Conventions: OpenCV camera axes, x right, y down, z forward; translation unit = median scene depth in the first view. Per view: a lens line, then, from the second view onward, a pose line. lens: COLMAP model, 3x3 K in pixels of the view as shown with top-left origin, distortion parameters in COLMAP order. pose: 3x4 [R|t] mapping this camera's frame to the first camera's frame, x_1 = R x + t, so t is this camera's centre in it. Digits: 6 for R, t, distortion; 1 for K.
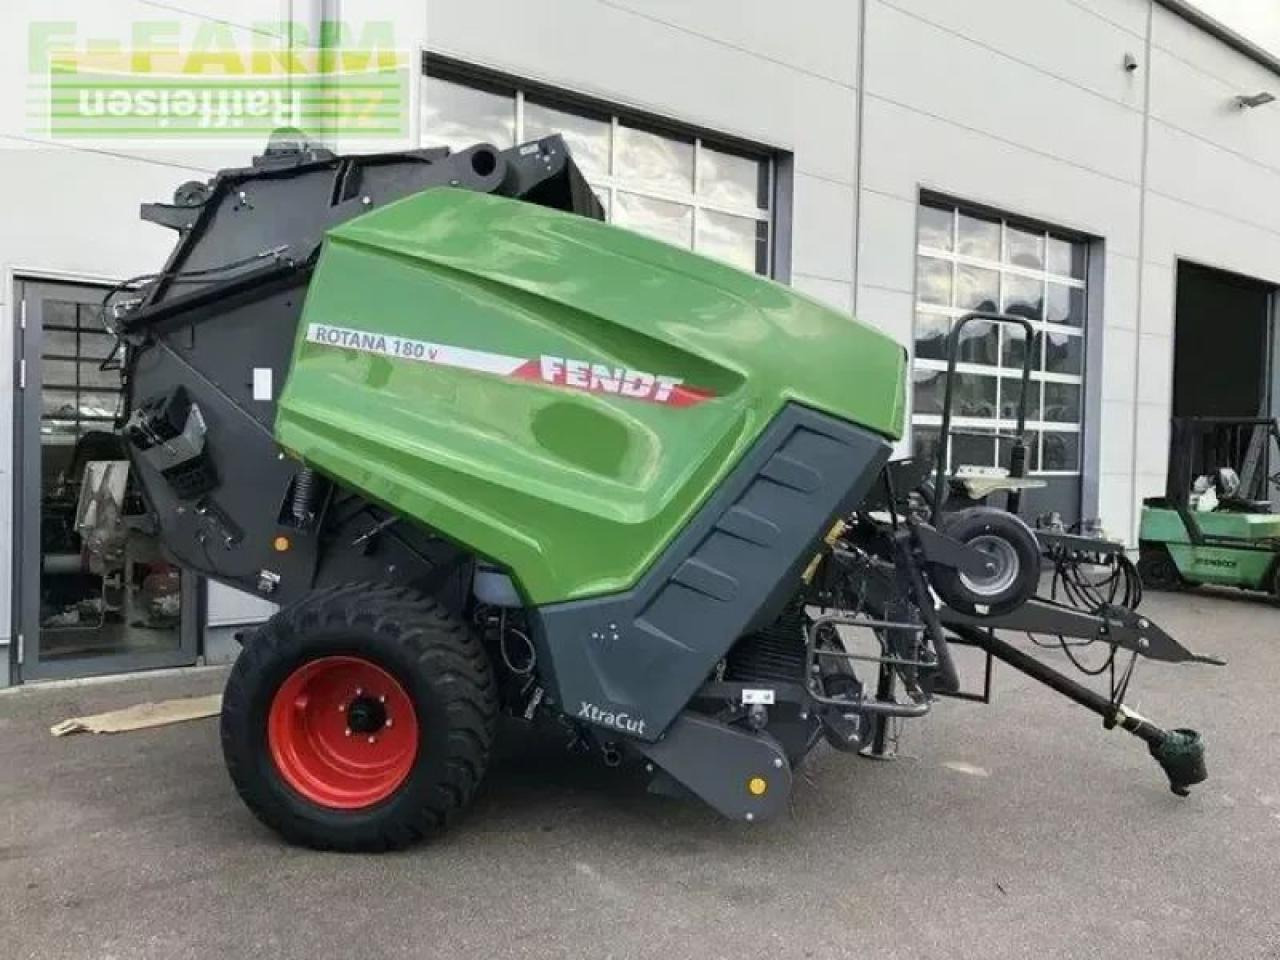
lens RADIAL K [[916.7, 0, 642.2], [0, 916.7, 491.7], [0, 0, 1]] dist [0.053708, -0.057079]
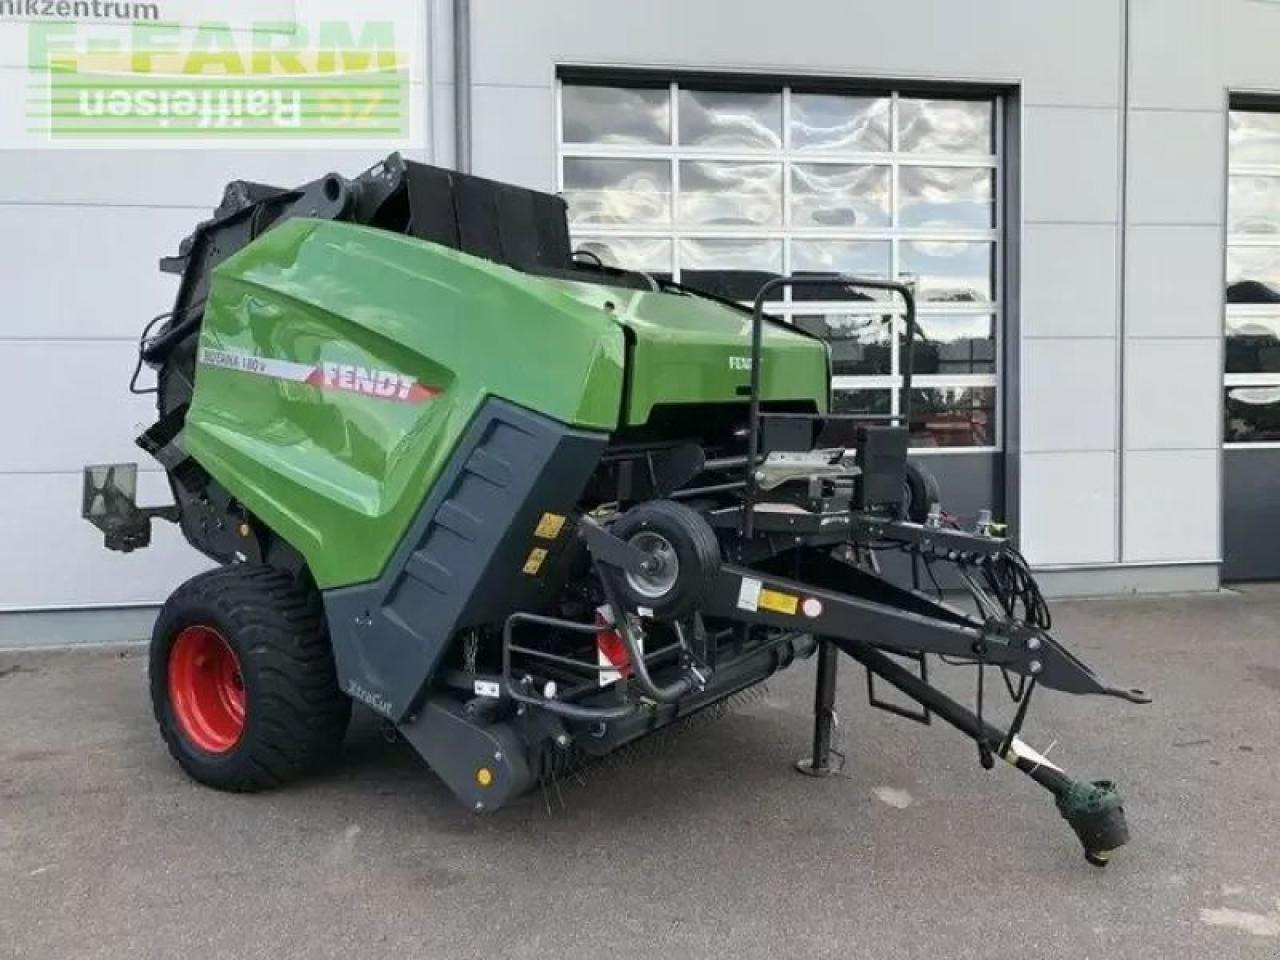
lens RADIAL K [[941.3, 0, 640.2], [0, 941.3, 488.4], [0, 0, 1]] dist [0.004706, 0.003978]
pose [[0.903208, -0.006718, -0.429150, 0.715572], [0.011645, 0.999893, 0.008856, -0.003266], [0.429044, -0.012997, 0.903190, 0.144296]]
